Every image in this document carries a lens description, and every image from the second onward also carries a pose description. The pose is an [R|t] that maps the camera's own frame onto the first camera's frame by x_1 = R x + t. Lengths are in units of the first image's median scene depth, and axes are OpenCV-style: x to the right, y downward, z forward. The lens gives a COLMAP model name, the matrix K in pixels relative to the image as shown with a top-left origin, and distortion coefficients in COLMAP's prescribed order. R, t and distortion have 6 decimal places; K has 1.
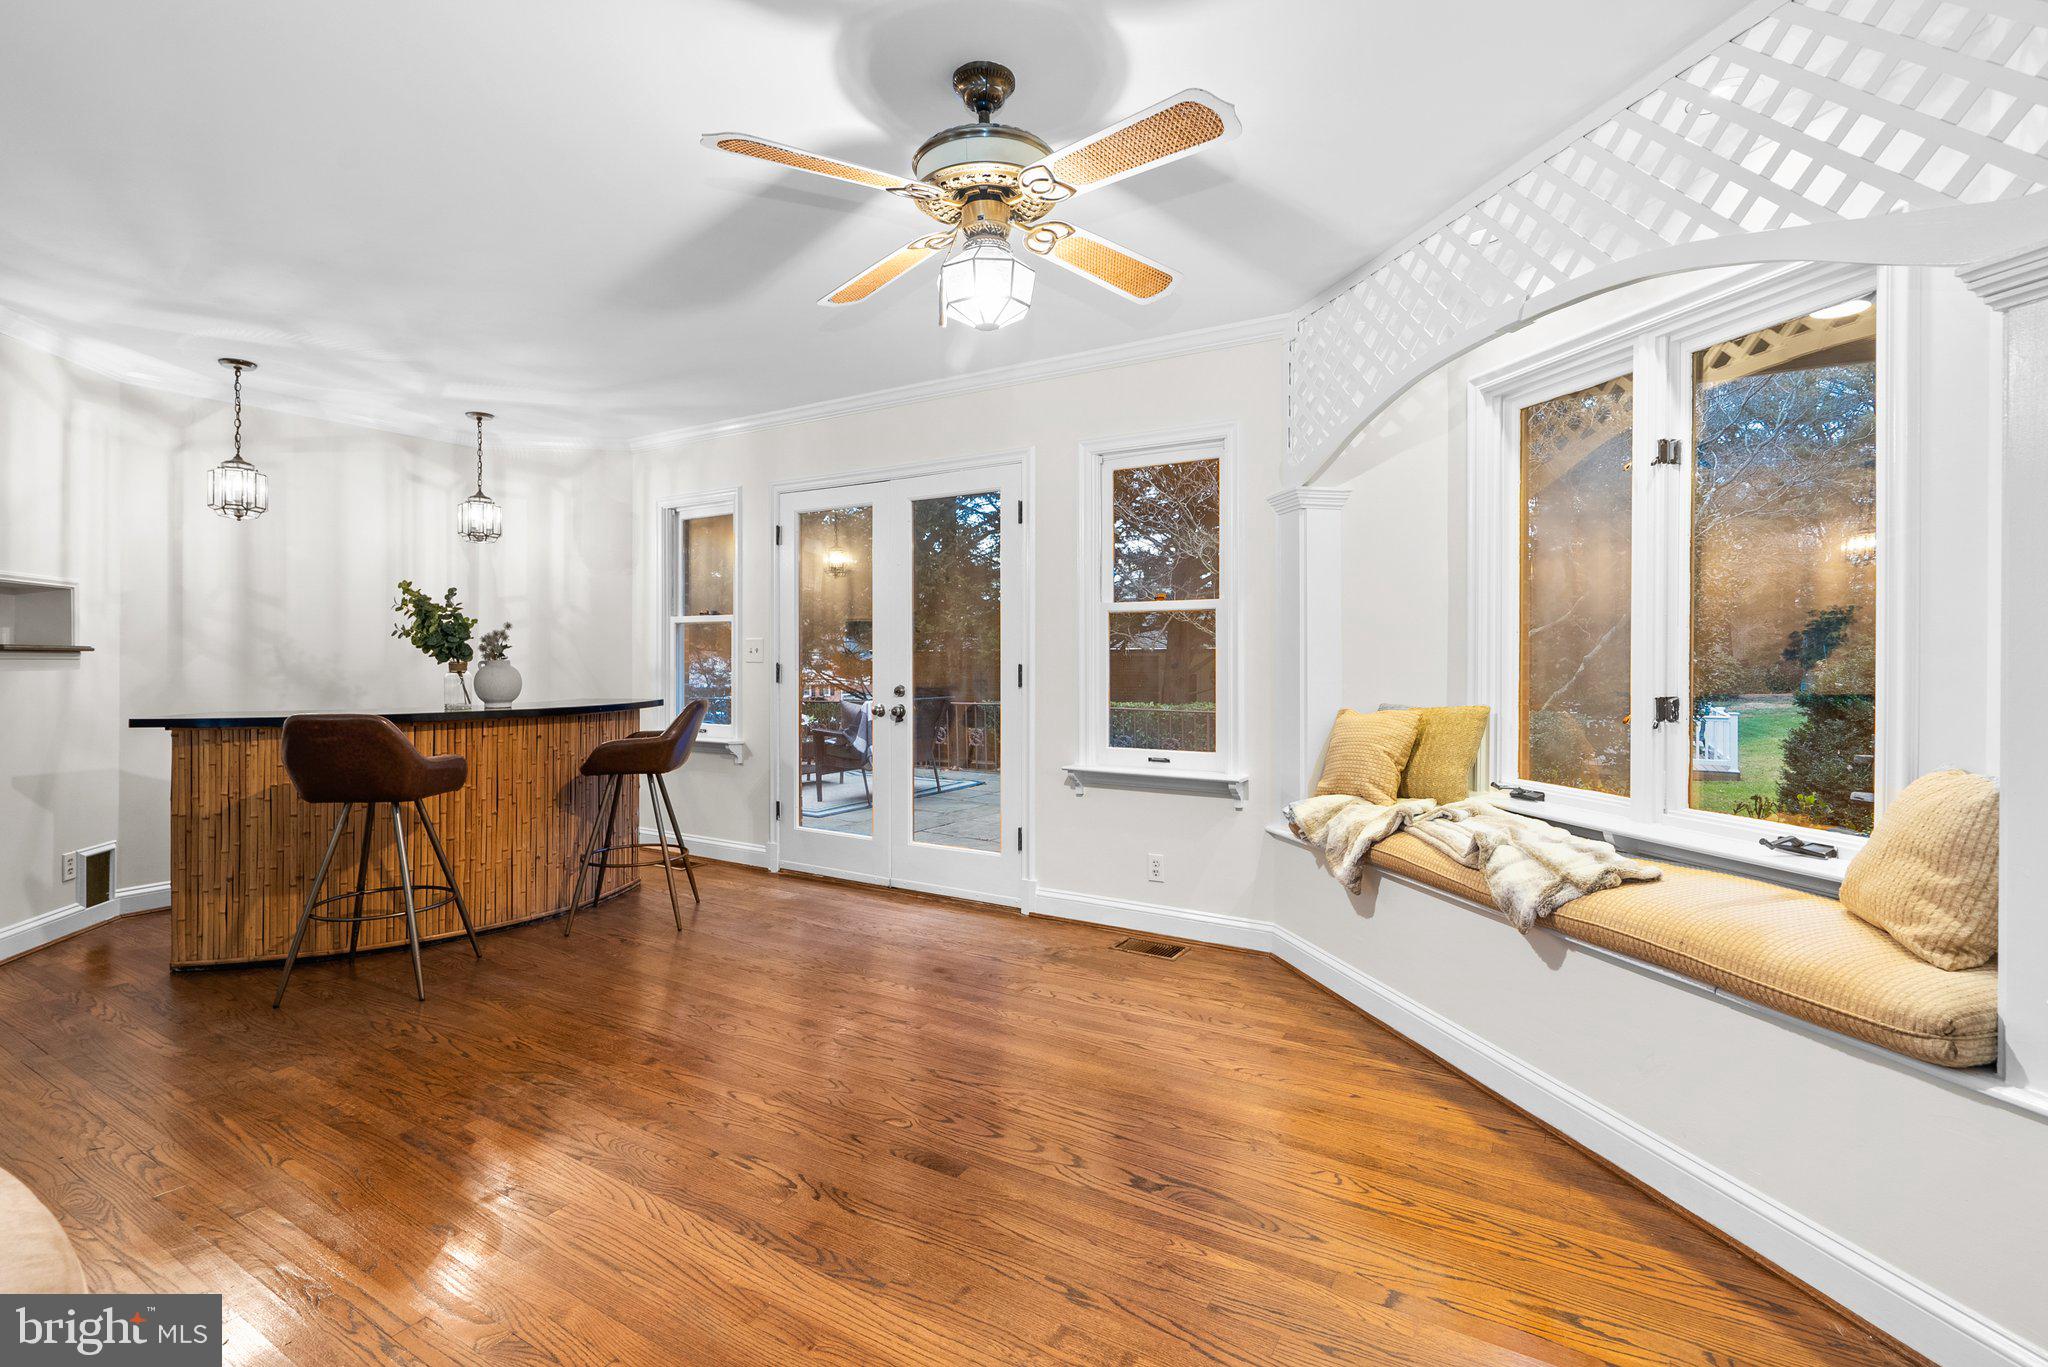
lens RADIAL K [[944.8, 0, 1017.2], [0, 944.8, 658.6], [0, 0, 1]] dist [-0.006915, 0.003514]
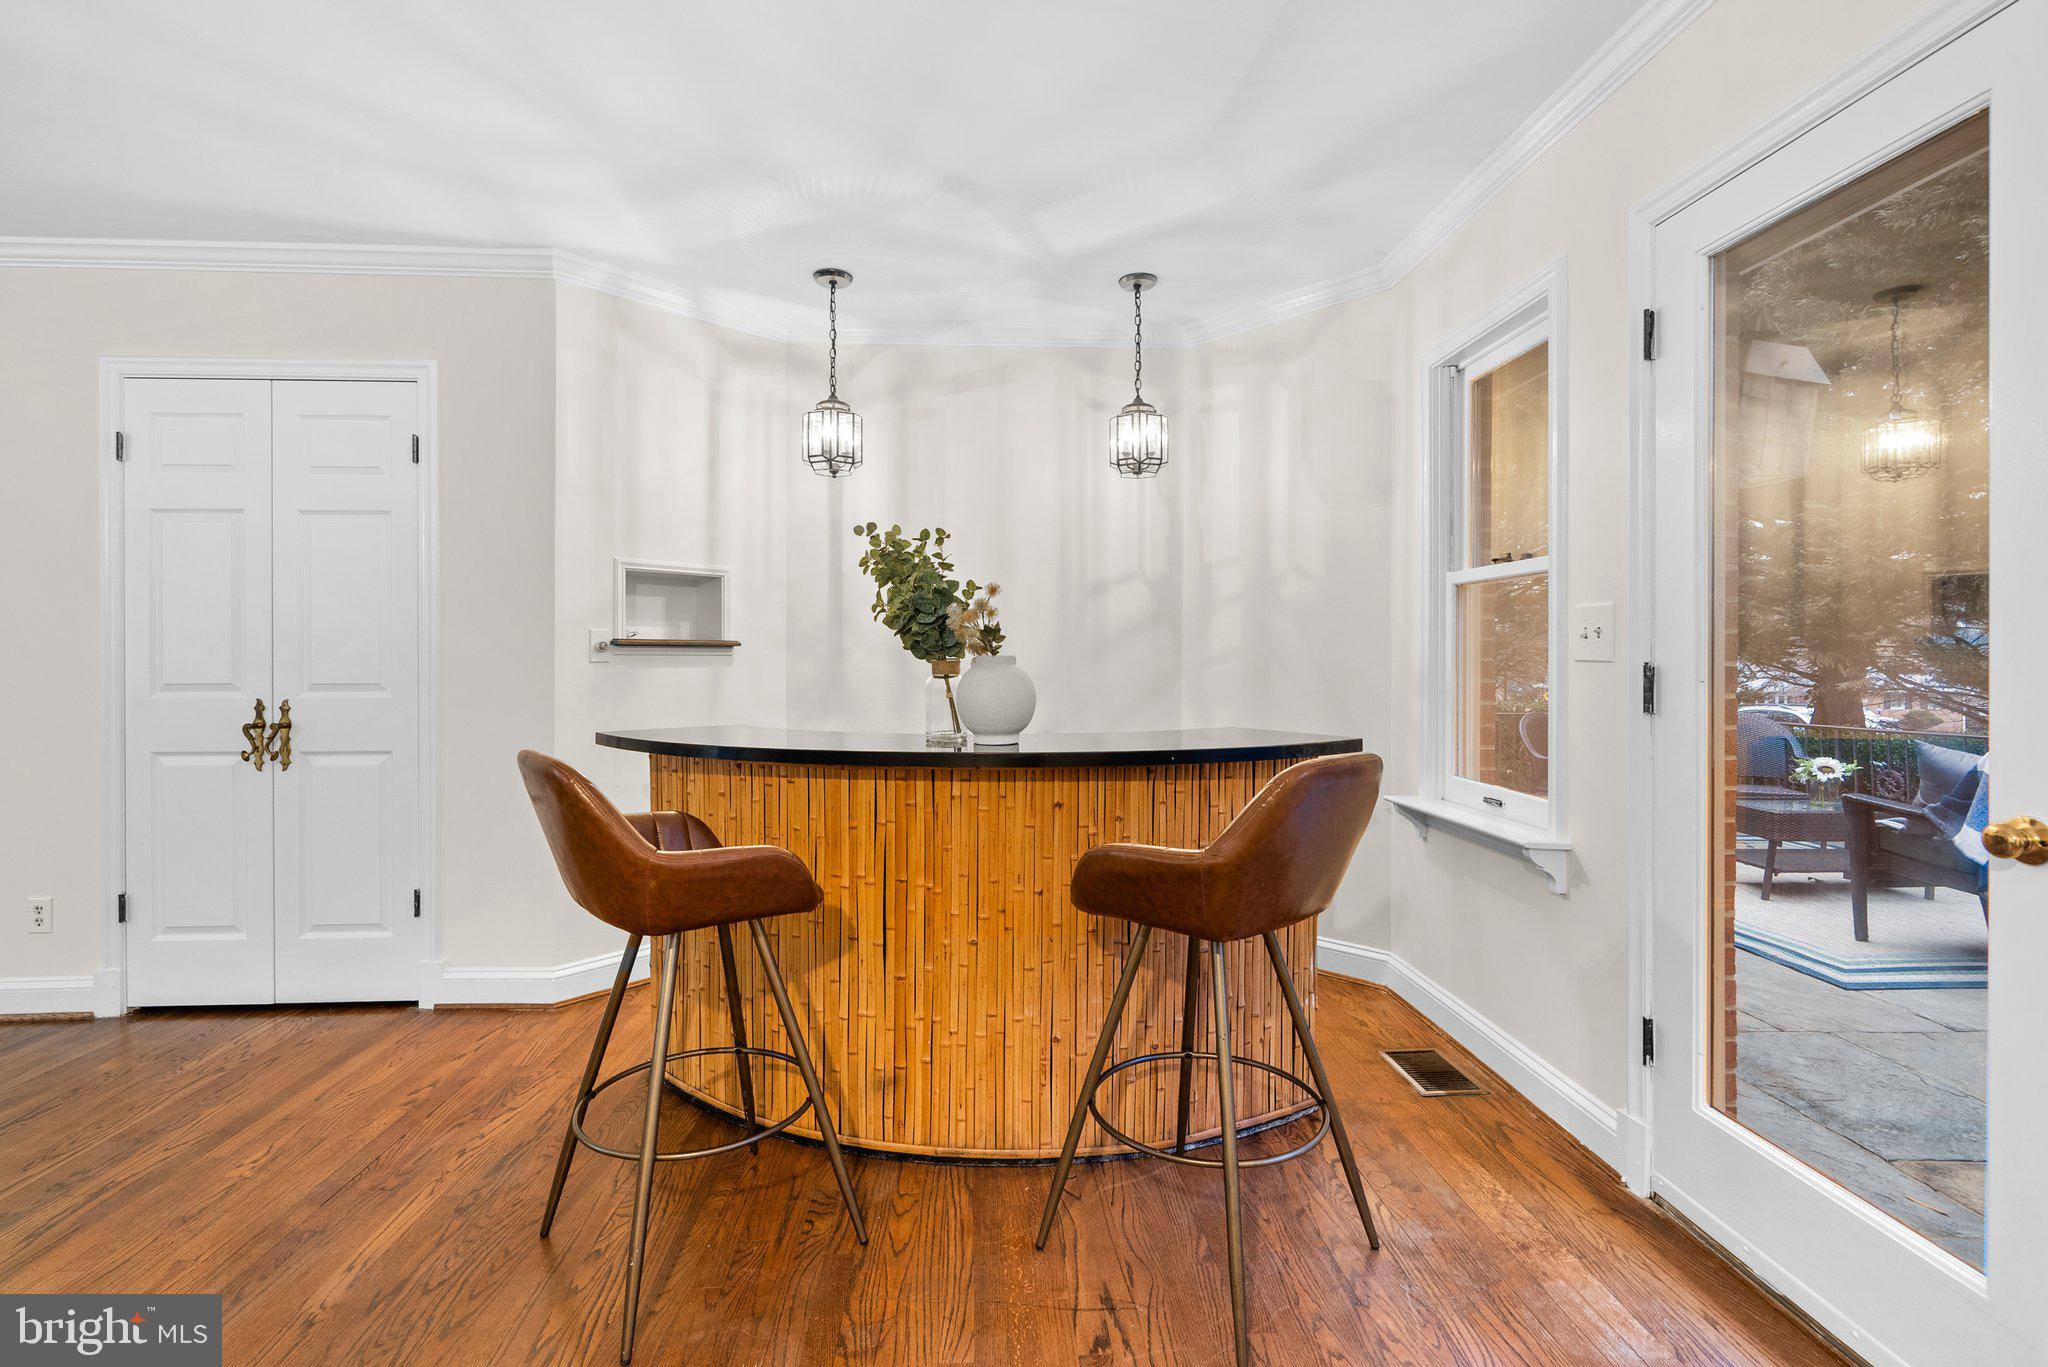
lens RADIAL K [[944.8, 0, 1013.8], [0, 944.8, 664.3], [0, 0, 1]] dist [-0.006915, 0.003514]
pose [[0.558476, 0.005182, -0.829504, -0.101356], [0.001819, 0.999970, 0.007471, 0.002503], [0.829518, -0.005682, 0.558451, 0.742833]]
